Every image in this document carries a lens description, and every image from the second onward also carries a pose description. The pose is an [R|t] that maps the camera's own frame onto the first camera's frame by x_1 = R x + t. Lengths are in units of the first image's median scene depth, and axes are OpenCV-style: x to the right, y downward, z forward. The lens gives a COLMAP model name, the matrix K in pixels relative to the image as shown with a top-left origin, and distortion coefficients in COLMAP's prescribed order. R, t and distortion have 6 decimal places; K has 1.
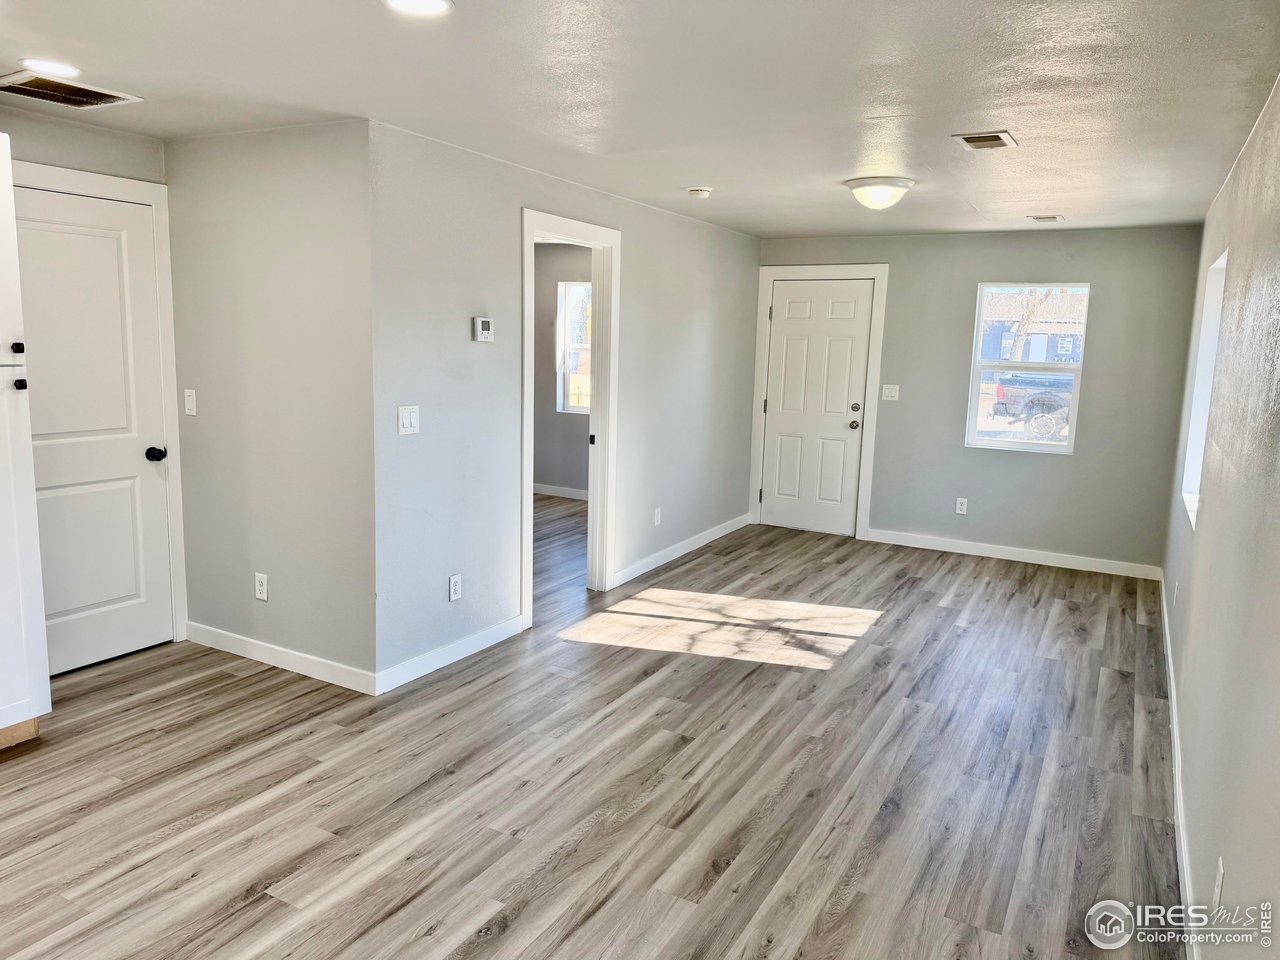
lens RADIAL K [[901.6, 0, 637.1], [0, 901.6, 476.0], [0, 0, 1]] dist [-0.002802, -0.017665]
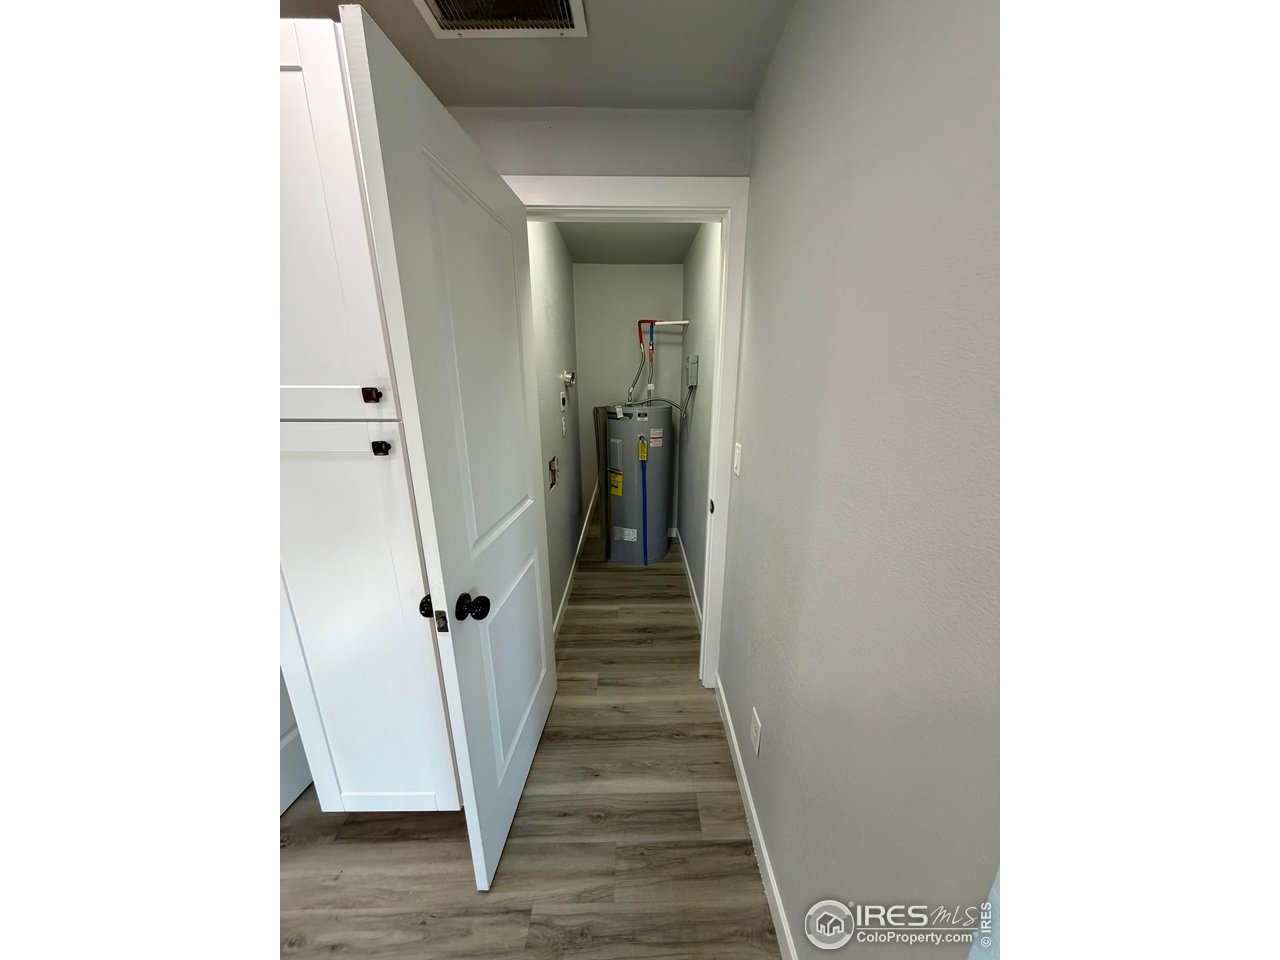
lens RADIAL K [[383.3, 0, 644.1], [0, 383.3, 473.4], [0, 0, 1]] dist [0.002043, 0.000004]
pose [[0.508687, 0.170872, -0.843825, -0.293335], [-0.113876, 0.984850, 0.130781, -0.133509], [0.853387, 0.029565, 0.520439, 0.936512]]
